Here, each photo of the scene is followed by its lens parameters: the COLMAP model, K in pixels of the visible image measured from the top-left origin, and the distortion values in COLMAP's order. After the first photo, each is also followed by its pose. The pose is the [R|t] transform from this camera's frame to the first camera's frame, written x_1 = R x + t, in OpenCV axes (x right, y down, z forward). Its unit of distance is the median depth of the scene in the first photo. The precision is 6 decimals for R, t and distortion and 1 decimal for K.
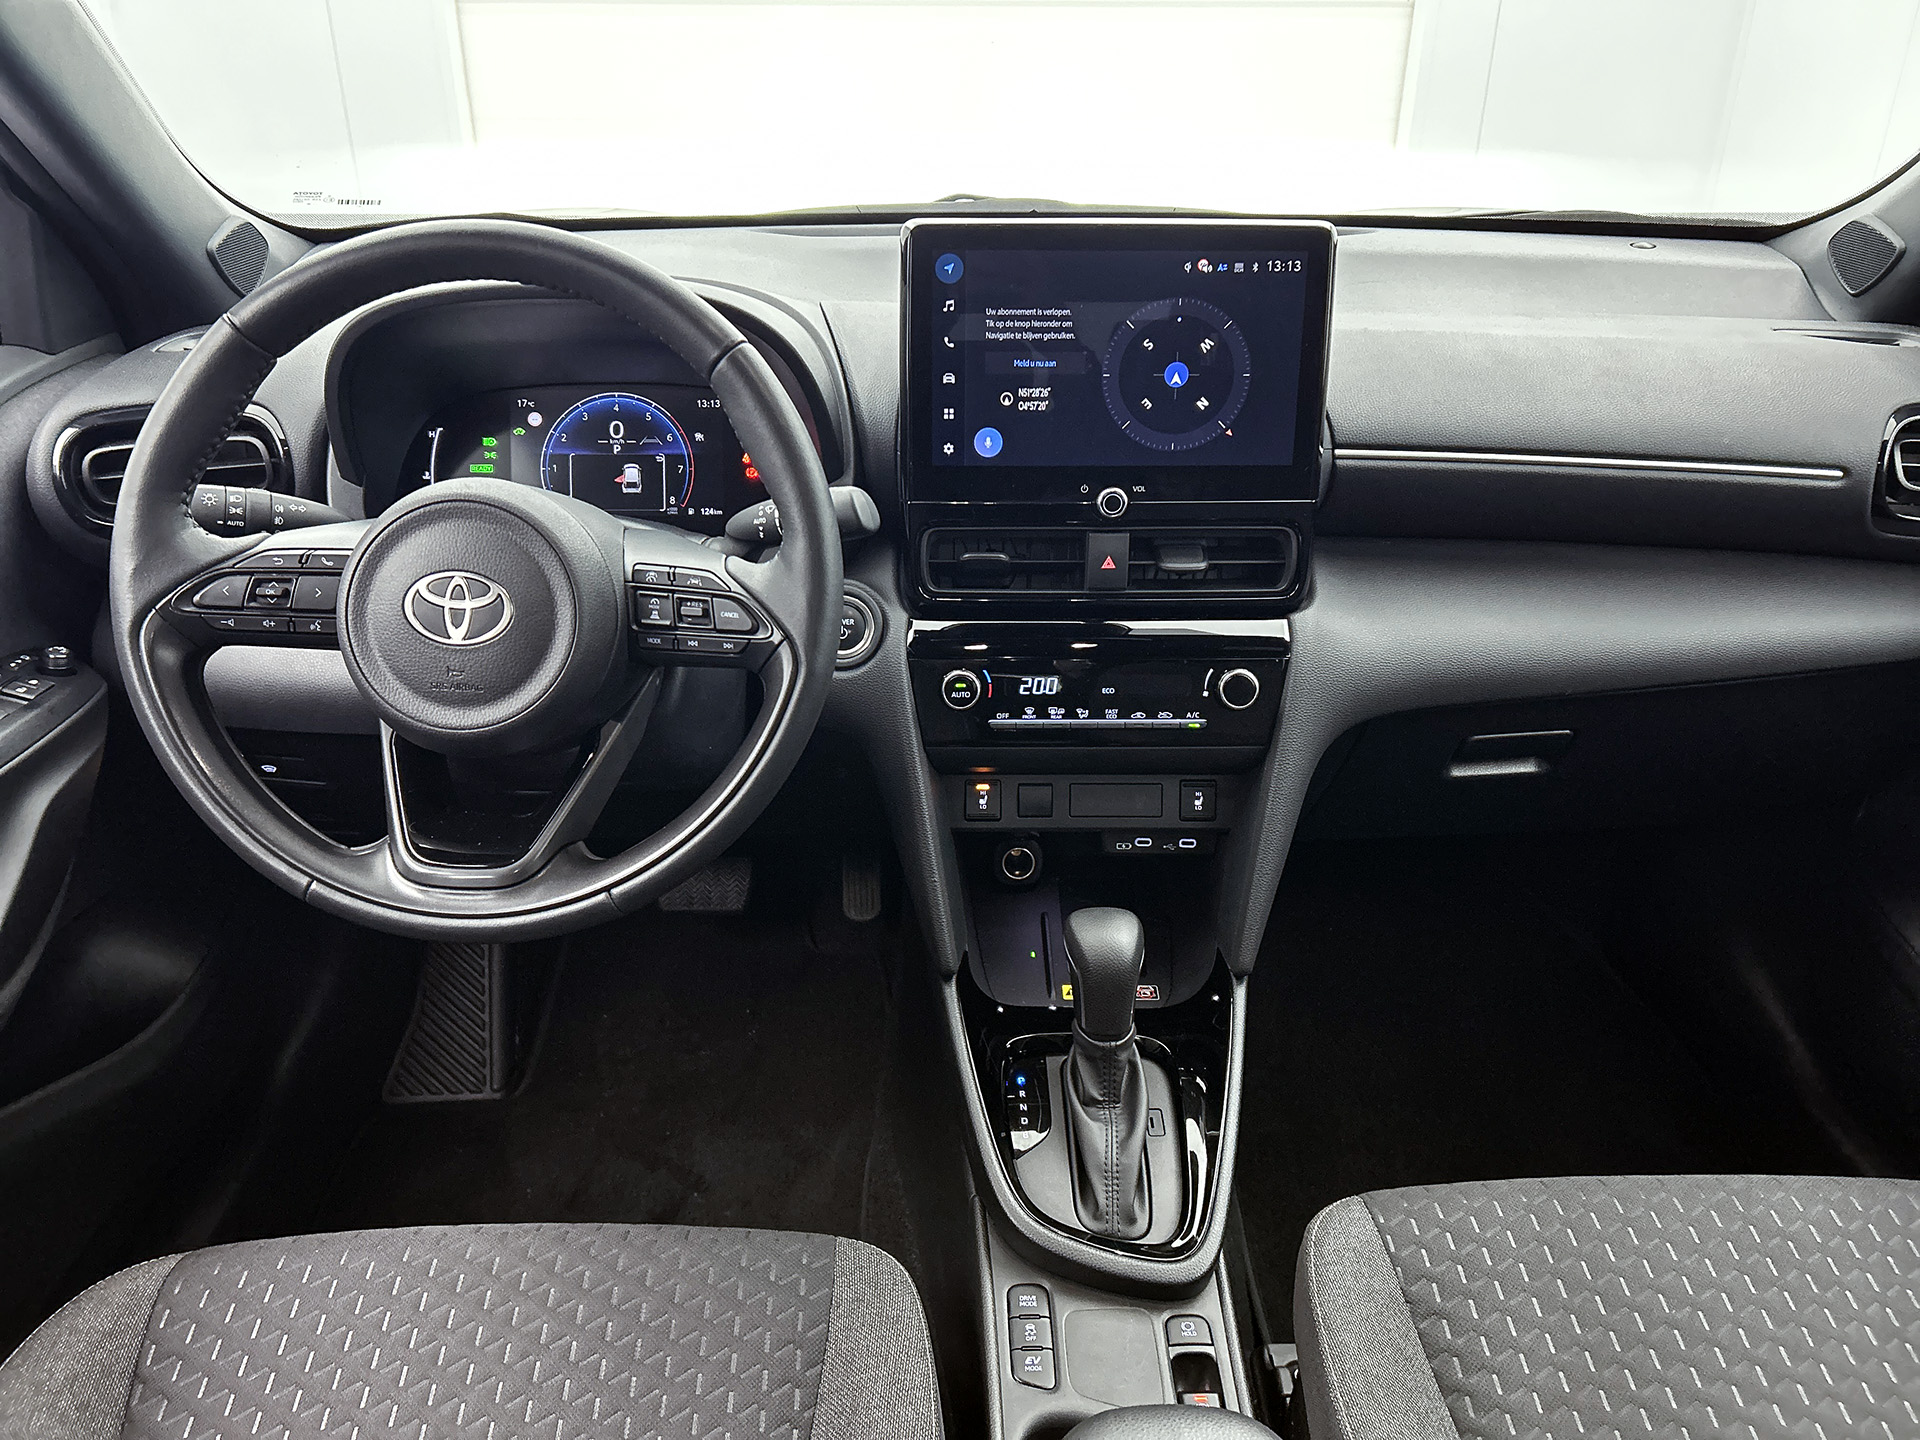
lens RADIAL K [[1456.2, 0, 960.0], [0, 1456.2, 720.0], [0, 0, 1]] dist [0.038457, -0.041204]
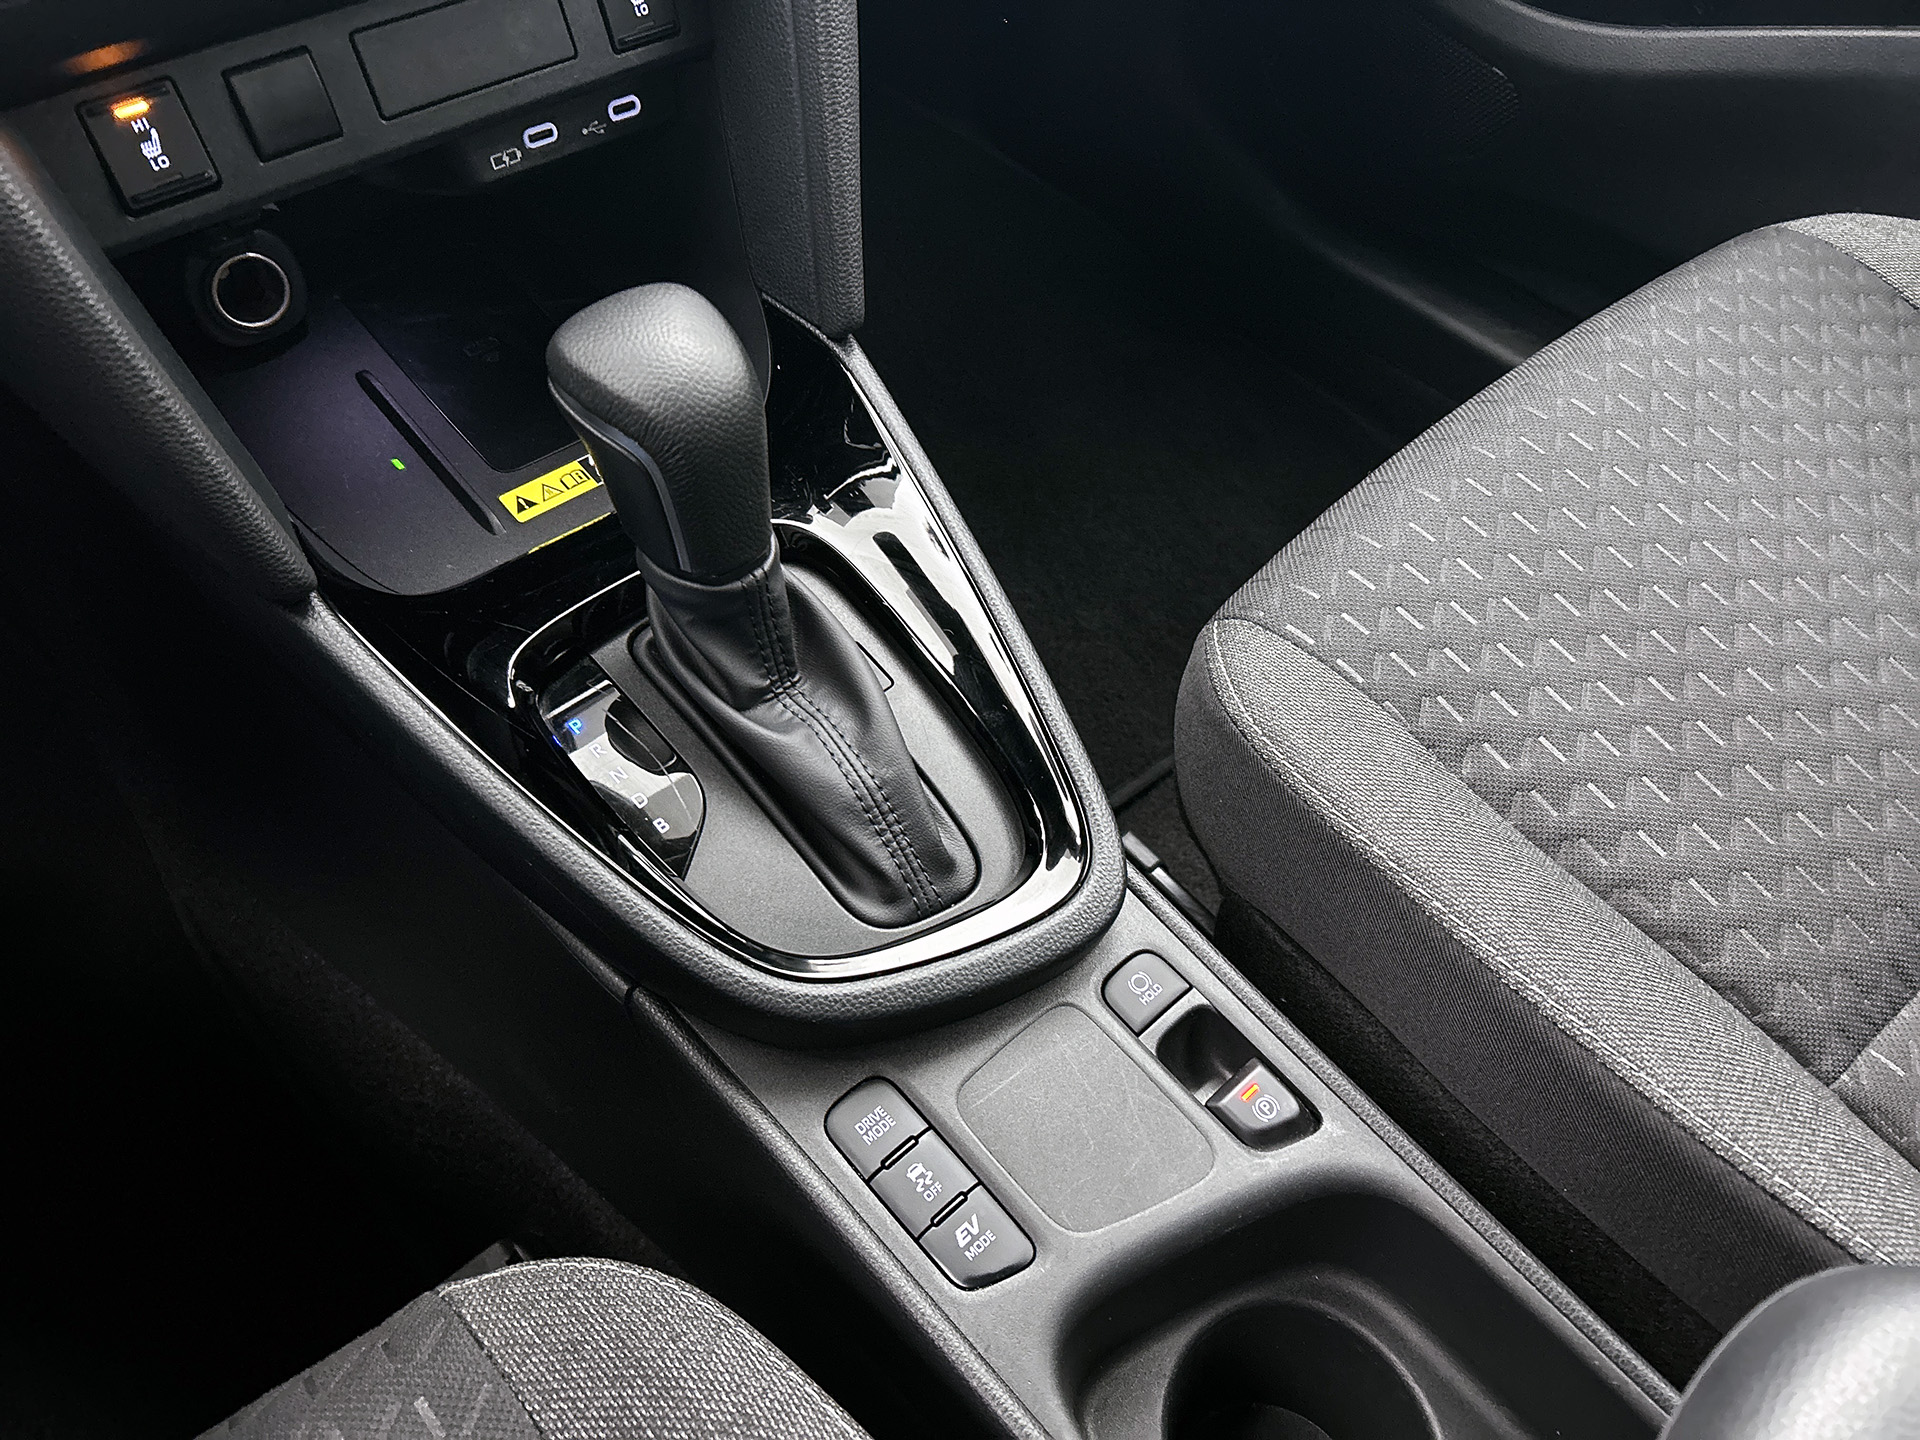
lens RADIAL K [[1456.2, 0, 960.0], [0, 1456.2, 720.0], [0, 0, 1]] dist [0.038457, -0.041204]
pose [[0.749946, -0.490595, 0.443732, -0.072149], [0.249531, 0.831047, 0.497087, 0.043698], [-0.612630, -0.262063, 0.745659, 0.570533]]
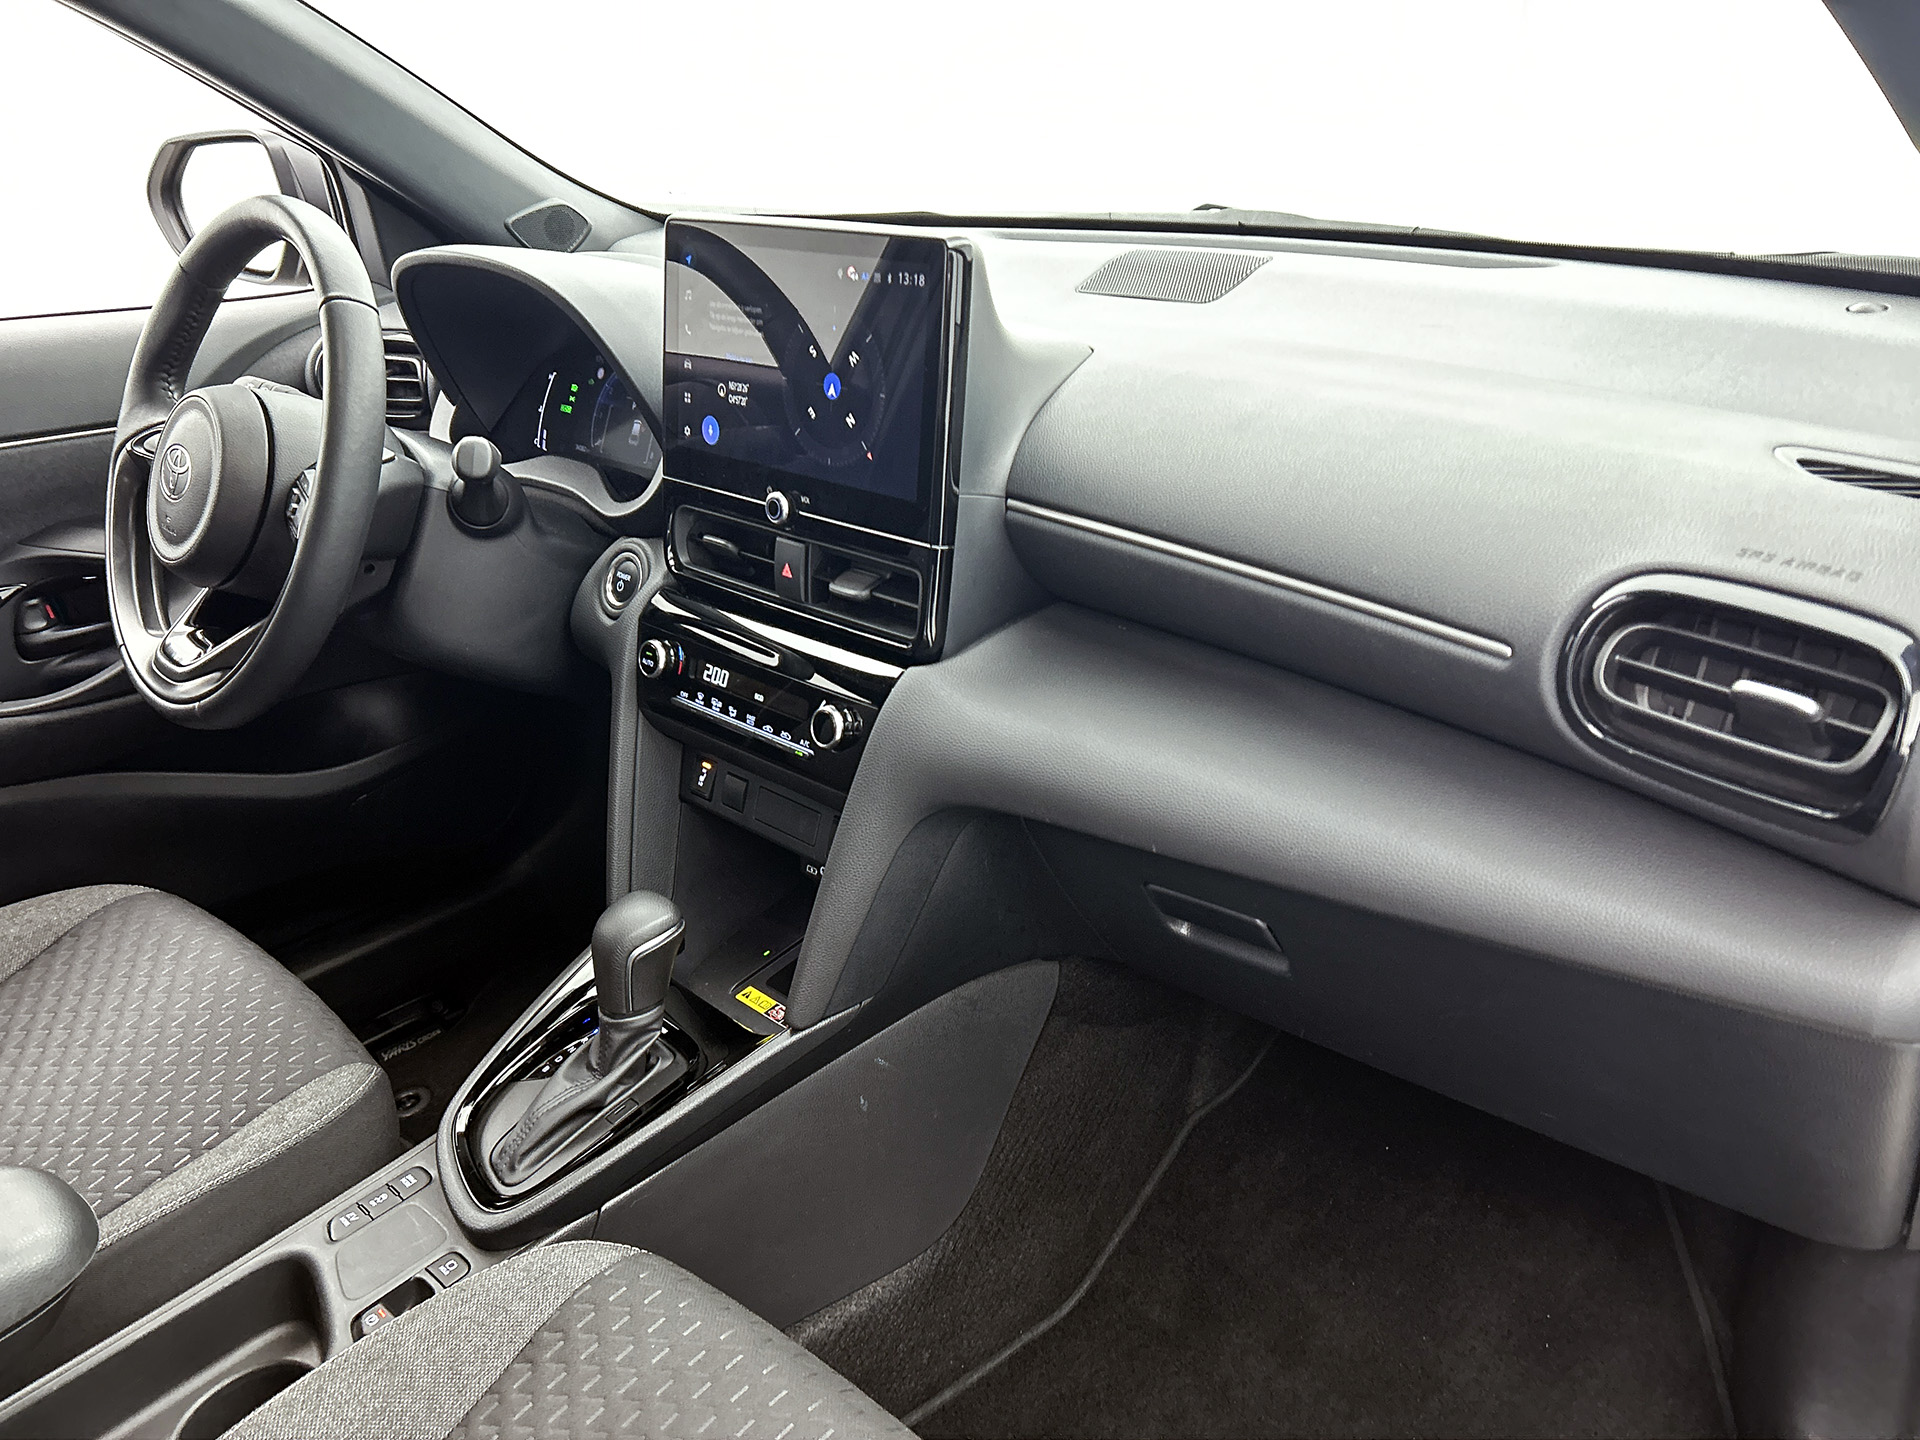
lens RADIAL K [[1500.2, 0, 1038.6], [0, 1500.2, 753.0], [0, 0, 1]] dist [0.106084, -0.296453]
pose [[0.728961, 0.265671, -0.630900, 0.892950], [-0.274363, 0.957746, 0.086298, -0.123957], [0.627169, 0.110188, 0.771050, 0.337146]]
